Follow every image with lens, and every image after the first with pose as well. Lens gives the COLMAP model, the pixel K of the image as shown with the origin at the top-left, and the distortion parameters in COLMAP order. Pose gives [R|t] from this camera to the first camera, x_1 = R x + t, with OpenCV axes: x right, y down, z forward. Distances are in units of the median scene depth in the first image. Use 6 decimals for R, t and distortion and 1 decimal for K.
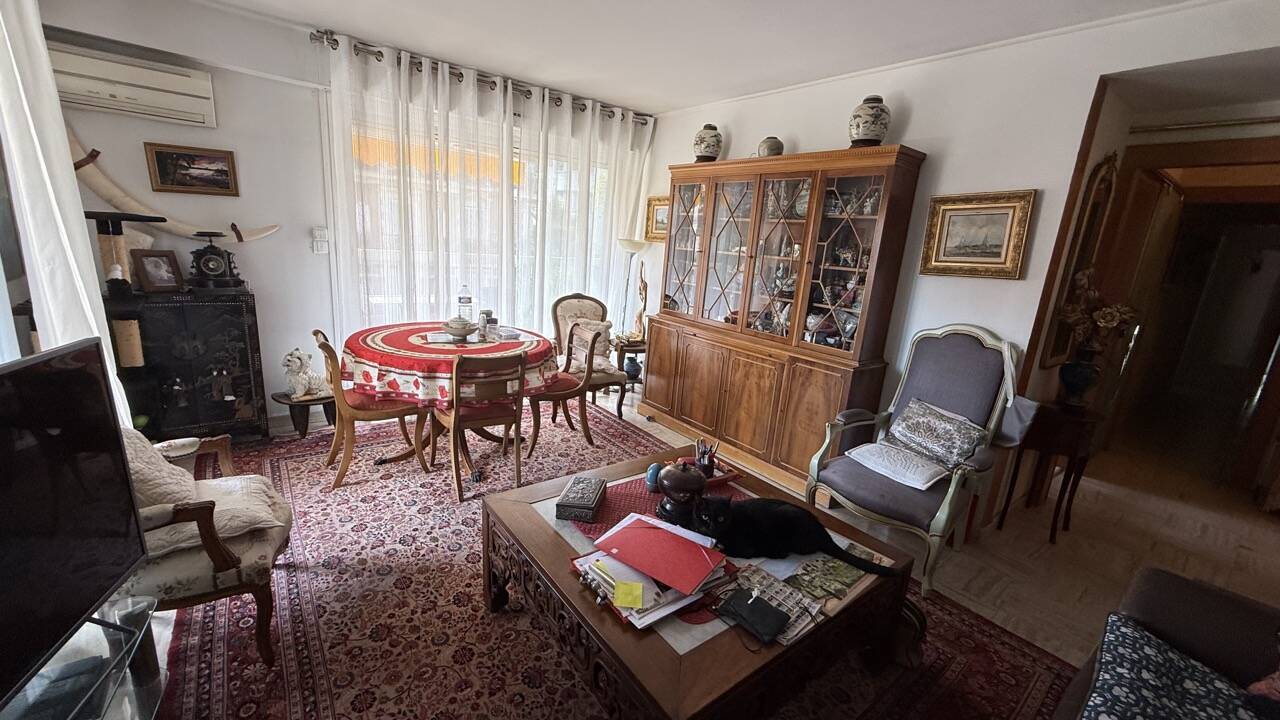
lens RADIAL K [[509.2, 0, 636.6], [0, 509.2, 361.7], [0, 0, 1]] dist [0.000688, -0.000168]
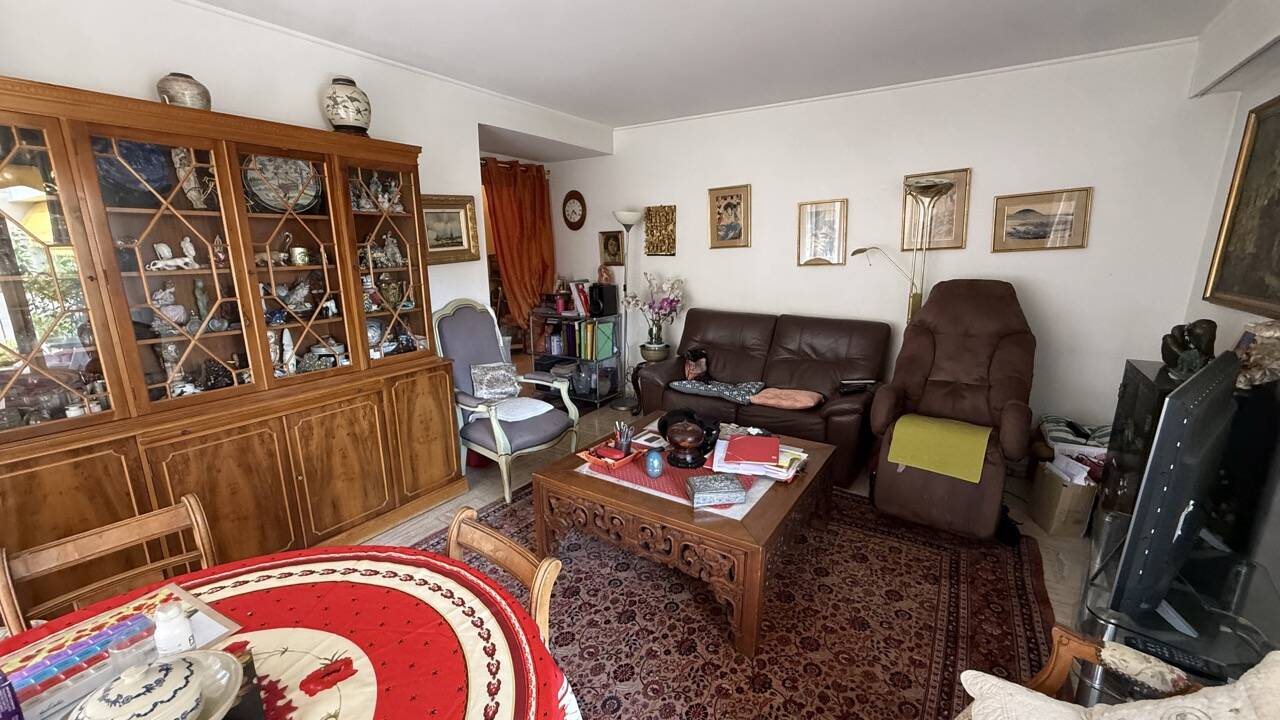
lens RADIAL K [[509.2, 0, 636.6], [0, 509.2, 361.7], [0, 0, 1]] dist [0.000688, -0.000168]
pose [[-0.320831, -0.281665, 0.904285, -0.689862], [0.205242, 0.911396, 0.356698, -0.295947], [-0.924631, 0.300037, -0.234595, 0.939787]]
